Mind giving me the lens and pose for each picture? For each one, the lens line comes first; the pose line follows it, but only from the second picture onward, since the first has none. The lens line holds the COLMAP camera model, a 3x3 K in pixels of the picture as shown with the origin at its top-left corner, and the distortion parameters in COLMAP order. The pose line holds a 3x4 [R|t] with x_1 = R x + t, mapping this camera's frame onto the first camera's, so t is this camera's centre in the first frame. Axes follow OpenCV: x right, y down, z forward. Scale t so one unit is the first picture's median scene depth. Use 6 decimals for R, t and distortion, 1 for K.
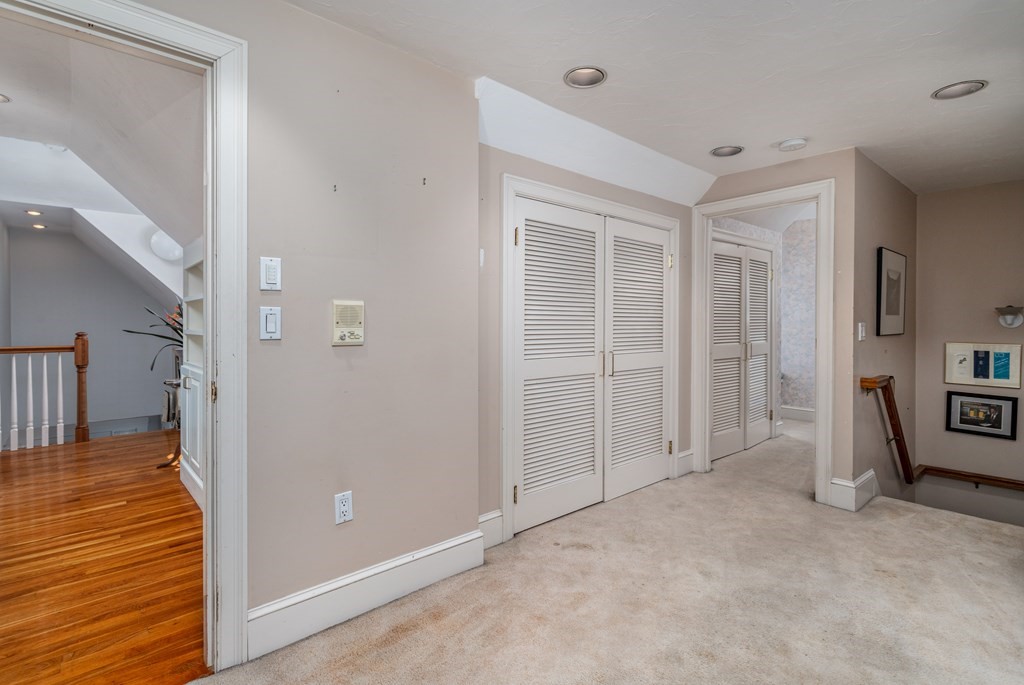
lens RADIAL K [[488.4, 0, 507.1], [0, 488.4, 334.8], [0, 0, 1]] dist [0.003828, 0.001125]
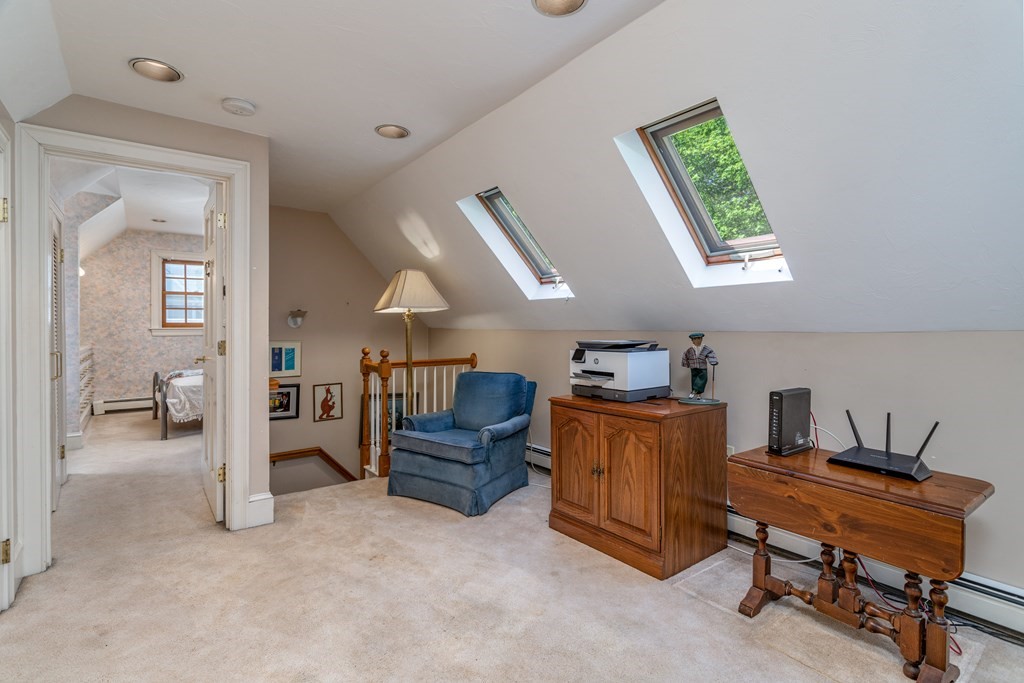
lens RADIAL K [[488.4, 0, 507.6], [0, 488.4, 336.8], [0, 0, 1]] dist [0.003828, 0.001125]
pose [[0.064949, -0.024327, 0.997592, -0.201251], [0.017677, 0.999574, 0.023224, -0.013663], [-0.997732, 0.016126, 0.065352, 0.479111]]
